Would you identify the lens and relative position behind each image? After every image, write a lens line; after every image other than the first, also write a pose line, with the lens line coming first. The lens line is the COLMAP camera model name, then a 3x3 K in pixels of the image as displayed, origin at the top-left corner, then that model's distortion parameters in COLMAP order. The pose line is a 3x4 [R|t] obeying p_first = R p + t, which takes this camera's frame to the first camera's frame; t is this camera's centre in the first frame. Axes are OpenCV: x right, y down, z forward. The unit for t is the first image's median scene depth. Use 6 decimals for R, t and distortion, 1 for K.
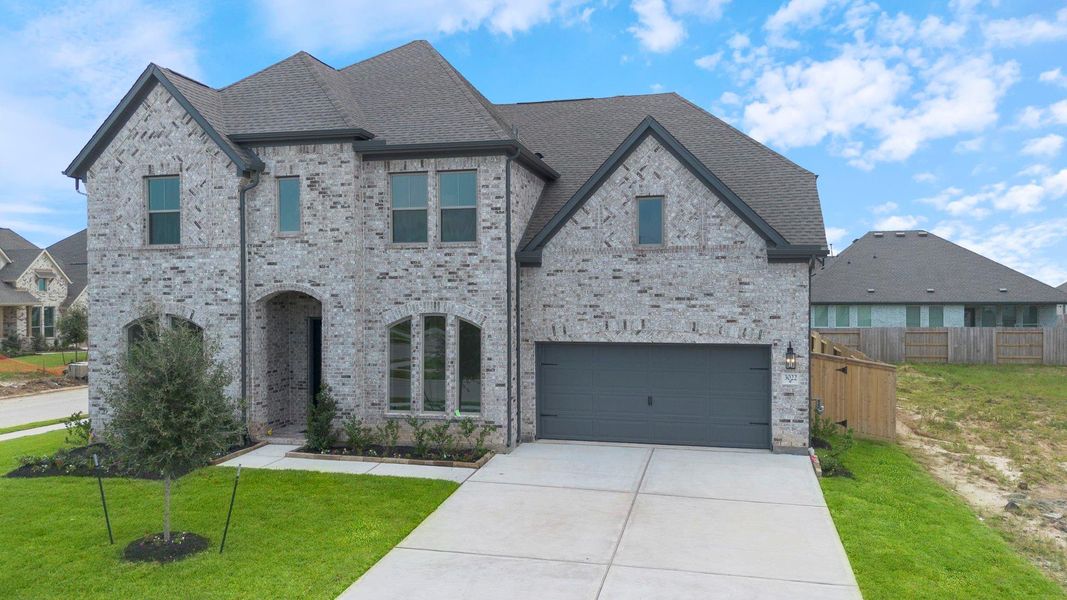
lens RADIAL K [[736.1, 0, 534.6], [0, 736.1, 294.8], [0, 0, 1]] dist [0.029110, 0.000000]
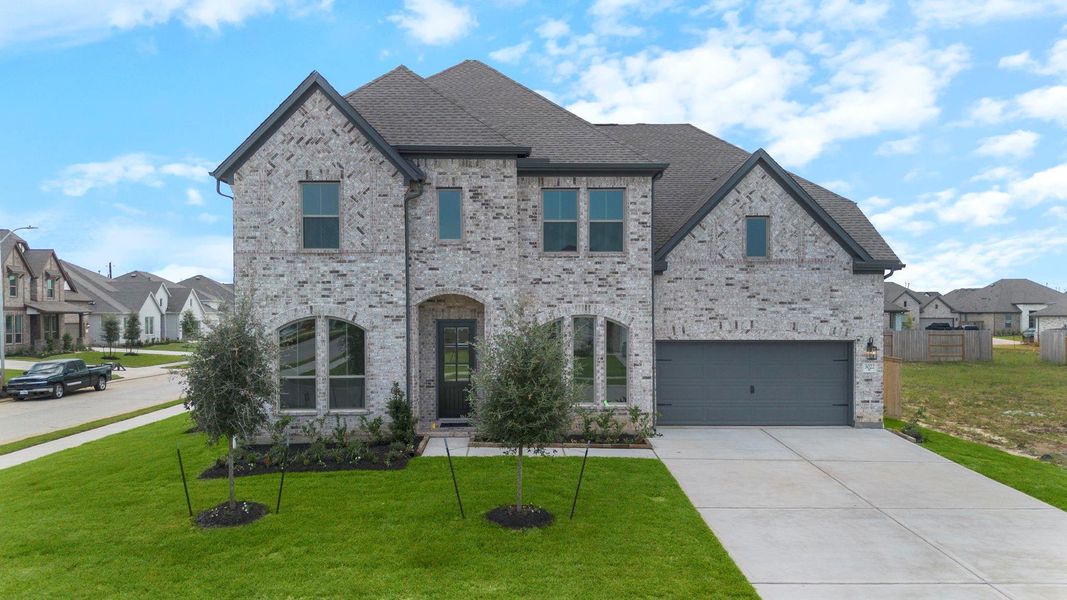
lens RADIAL K [[822.3, 0, 531.3], [0, 822.3, 309.9], [0, 0, 1]] dist [0.047520, -0.016032]
pose [[0.966878, 0.001383, 0.255235, -0.528023], [-0.004056, 0.999942, 0.009948, 0.005009], [-0.255207, -0.010654, 0.966828, -0.187086]]
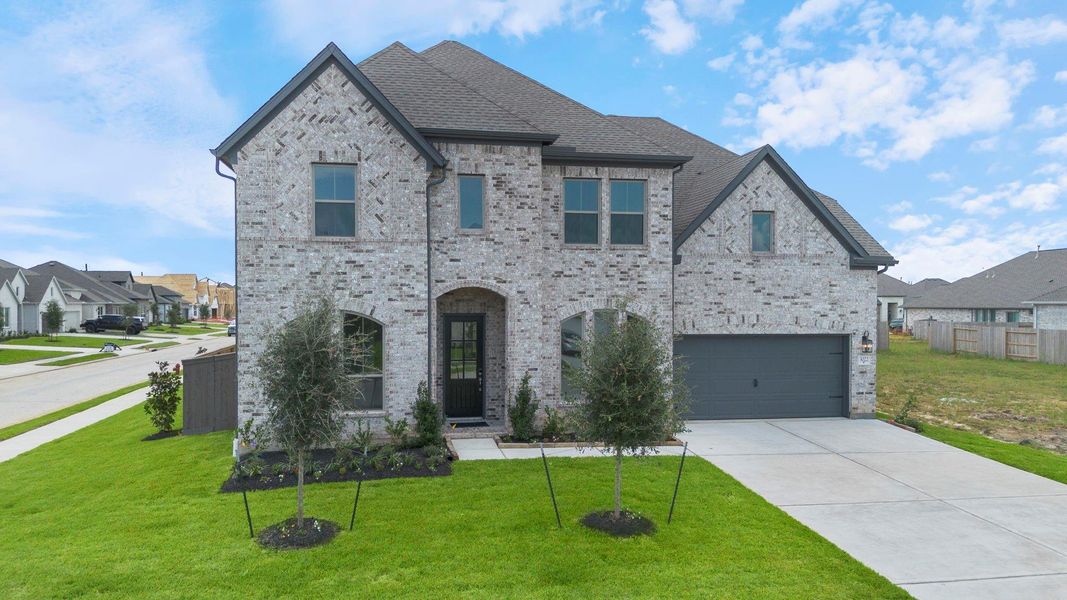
lens RADIAL K [[822.3, 0, 536.3], [0, 822.3, 302.6], [0, 0, 1]] dist [0.047520, -0.016032]
pose [[0.909739, 0.003119, 0.415170, -0.727728], [-0.008894, 0.999889, 0.011977, 0.001500], [-0.415086, -0.014588, 0.909665, -0.065760]]
